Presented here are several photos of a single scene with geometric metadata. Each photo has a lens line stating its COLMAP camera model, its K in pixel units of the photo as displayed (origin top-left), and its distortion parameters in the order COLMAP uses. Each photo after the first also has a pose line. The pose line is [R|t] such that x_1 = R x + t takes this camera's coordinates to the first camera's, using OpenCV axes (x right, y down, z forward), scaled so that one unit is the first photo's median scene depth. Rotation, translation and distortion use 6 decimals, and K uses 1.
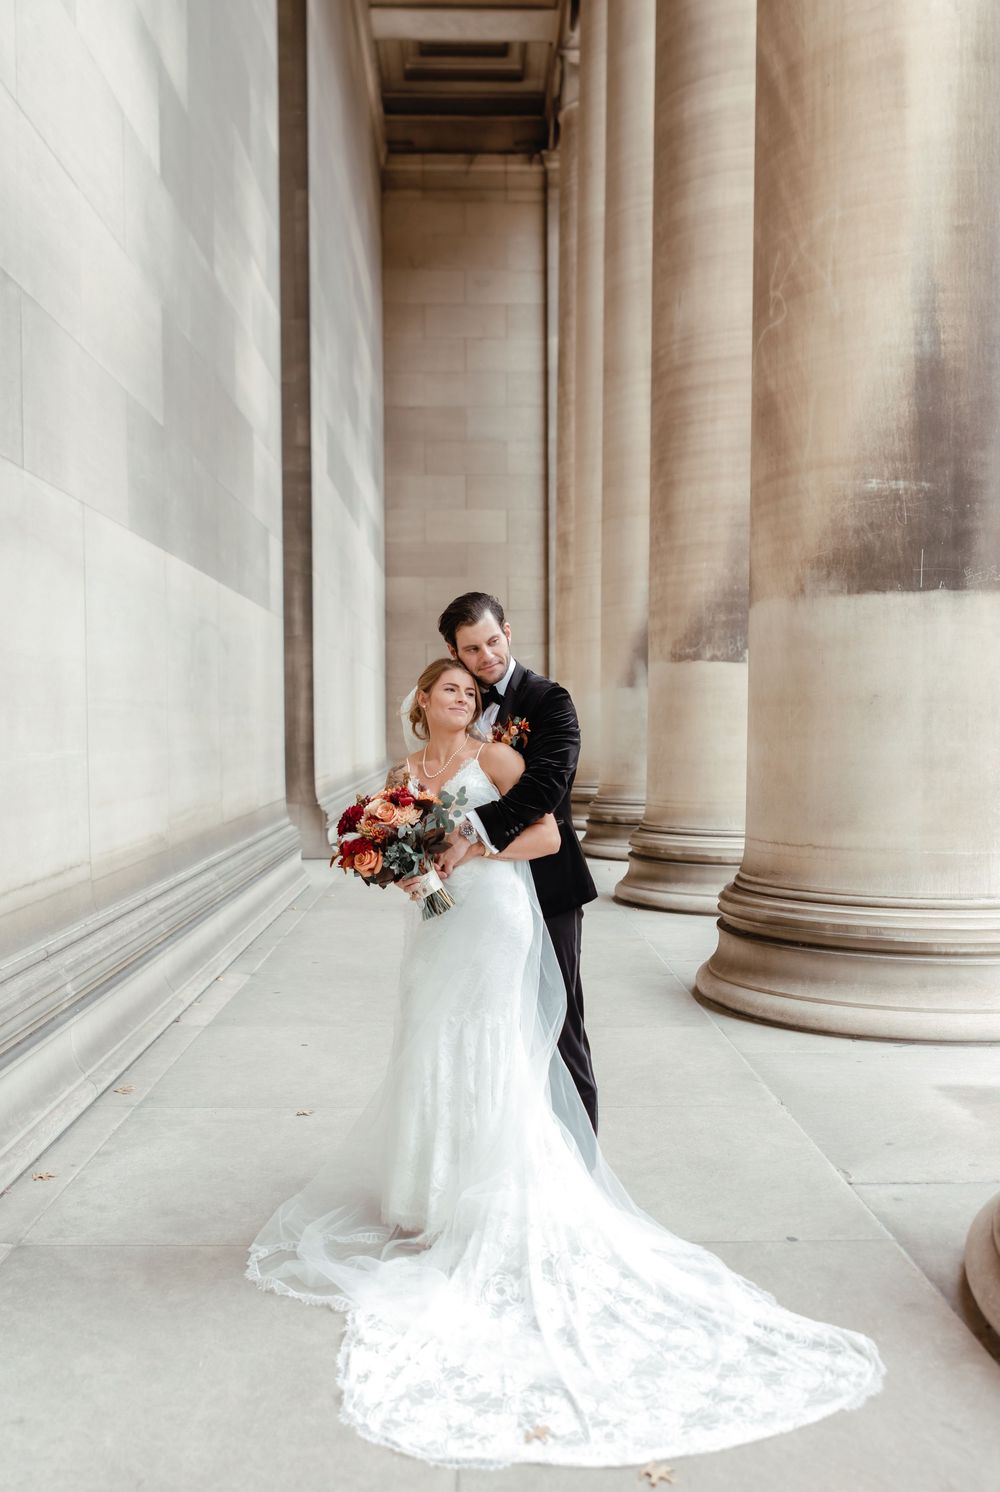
lens RADIAL K [[1253.9, 0, 456.6], [0, 1253.9, 778.4], [0, 0, 1]] dist [0.003740, 0.001015]
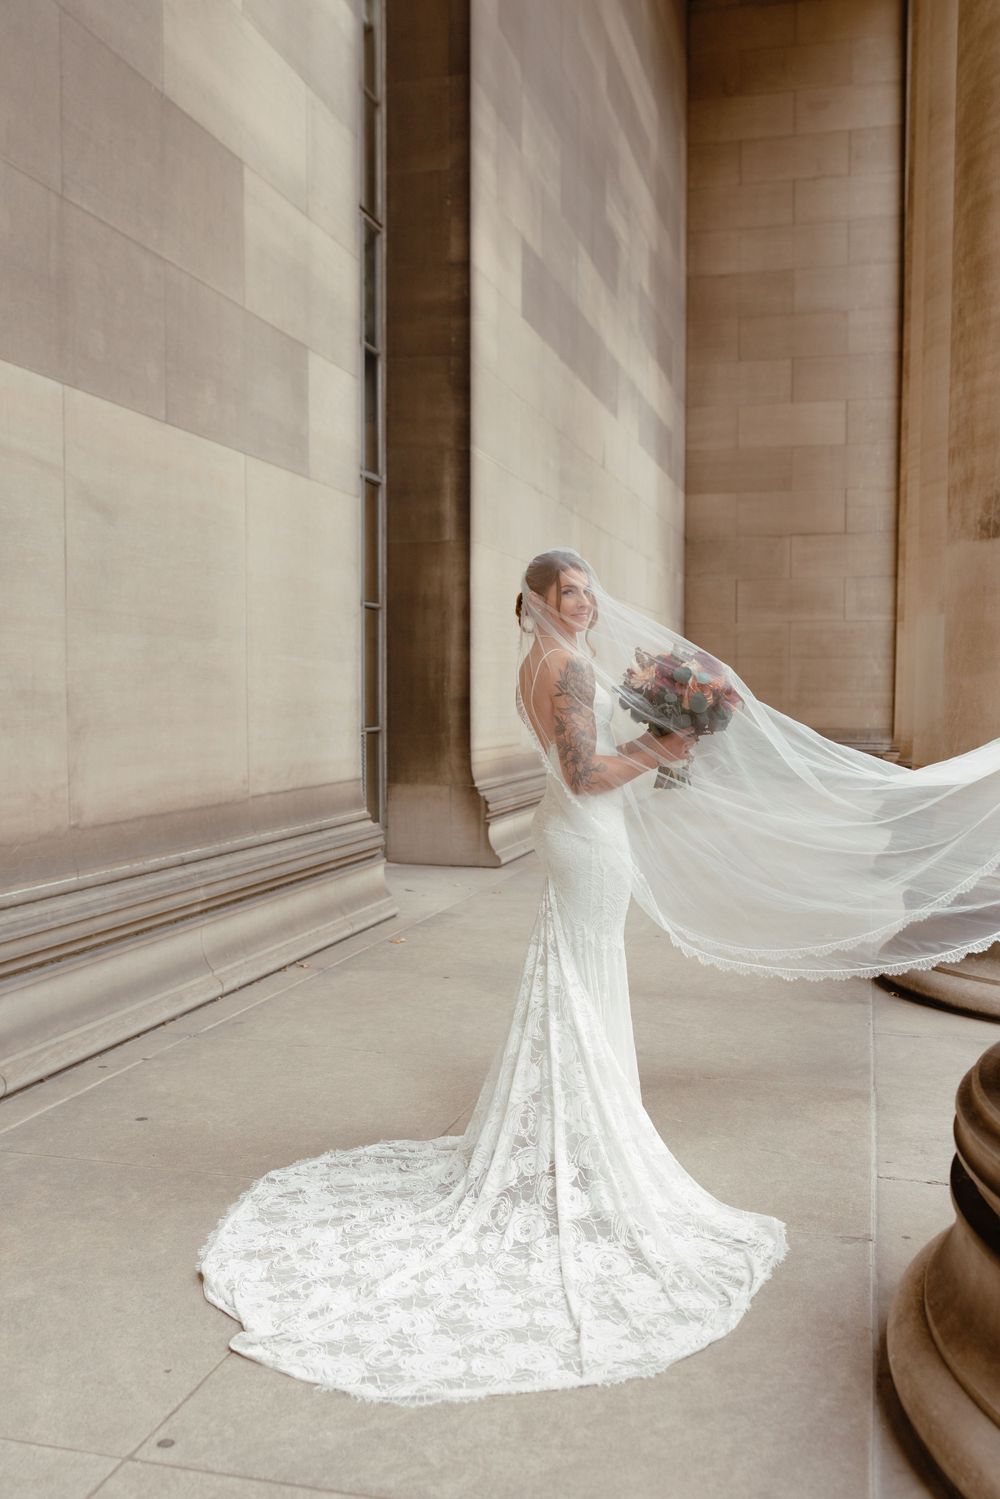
lens RADIAL K [[1369.1, 0, 500.0], [0, 1369.1, 749.5], [0, 0, 1]] dist [0.006435, -0.006956]
pose [[0.969360, 0.015487, -0.245155, 0.043707], [-0.015673, 0.999876, 0.001194, -0.000528], [0.245144, 0.002685, 0.969483, 0.144553]]
